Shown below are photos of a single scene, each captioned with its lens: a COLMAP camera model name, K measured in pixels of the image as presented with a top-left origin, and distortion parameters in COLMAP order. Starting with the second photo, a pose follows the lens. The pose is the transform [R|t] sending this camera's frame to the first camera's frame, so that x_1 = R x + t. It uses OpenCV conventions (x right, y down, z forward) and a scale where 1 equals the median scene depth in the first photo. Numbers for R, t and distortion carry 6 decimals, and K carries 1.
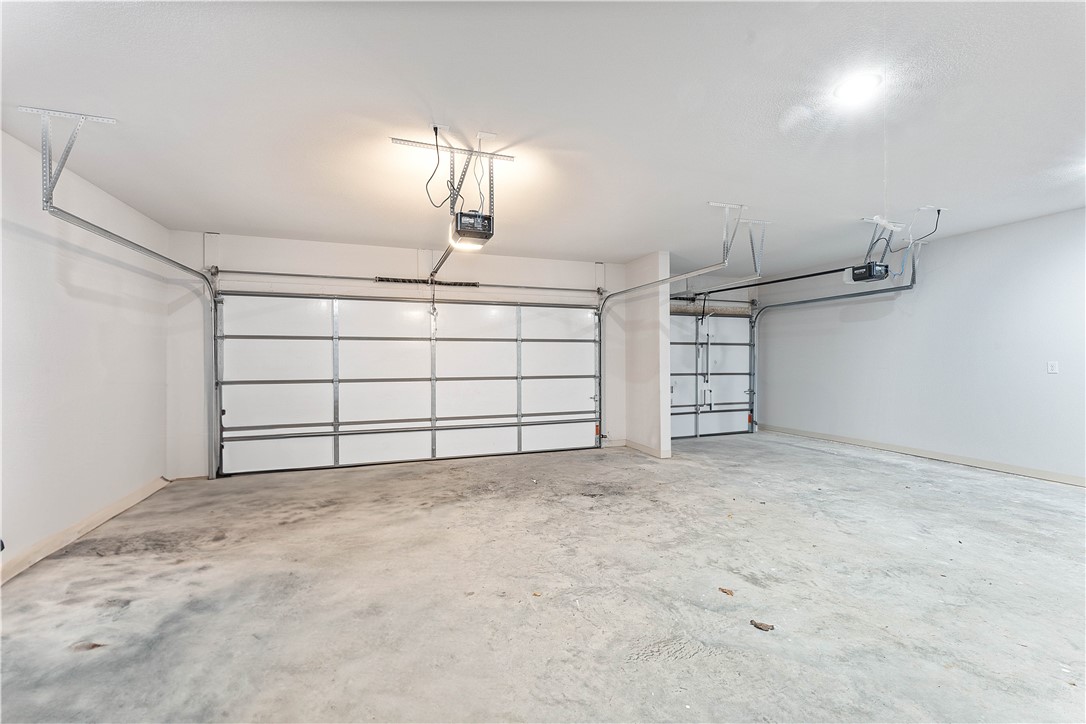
lens RADIAL K [[457.7, 0, 543.0], [0, 457.7, 362.0], [0, 0, 1]] dist [0.000329, 0.000006]
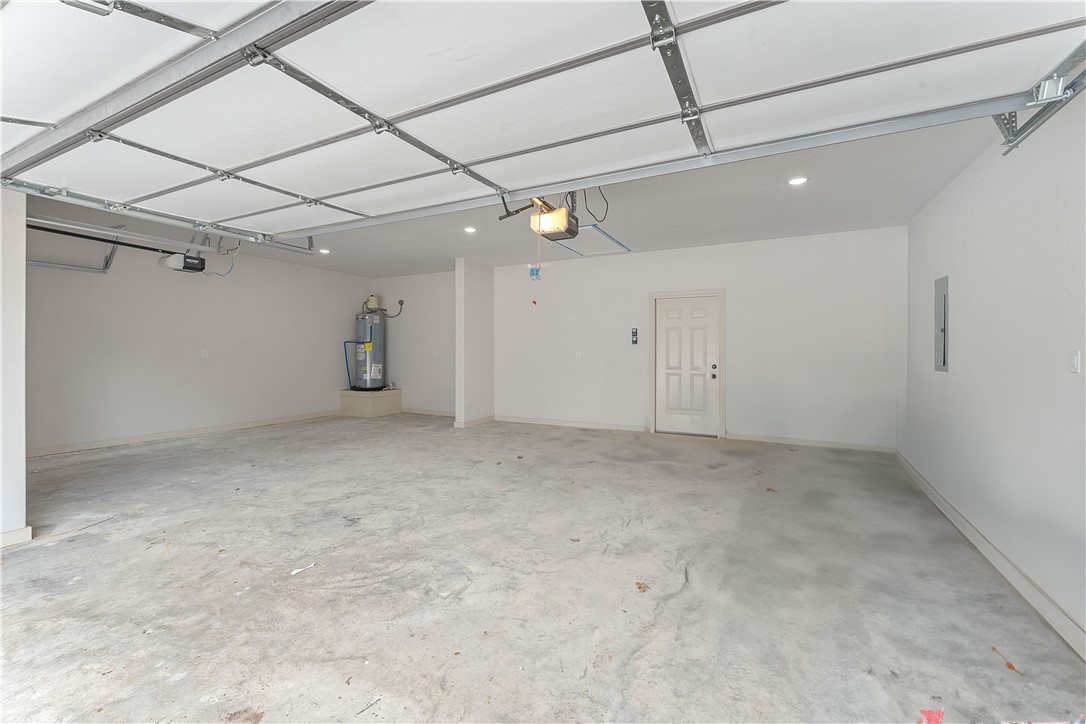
lens RADIAL K [[444.5, 0, 540.2], [0, 444.5, 350.0], [0, 0, 1]] dist [-0.000416, -0.000016]
pose [[-0.692257, 0.001733, 0.721649, -0.673732], [0.002975, 0.999995, 0.000452, 0.004666], [-0.721645, 0.002460, -0.692259, 1.327900]]
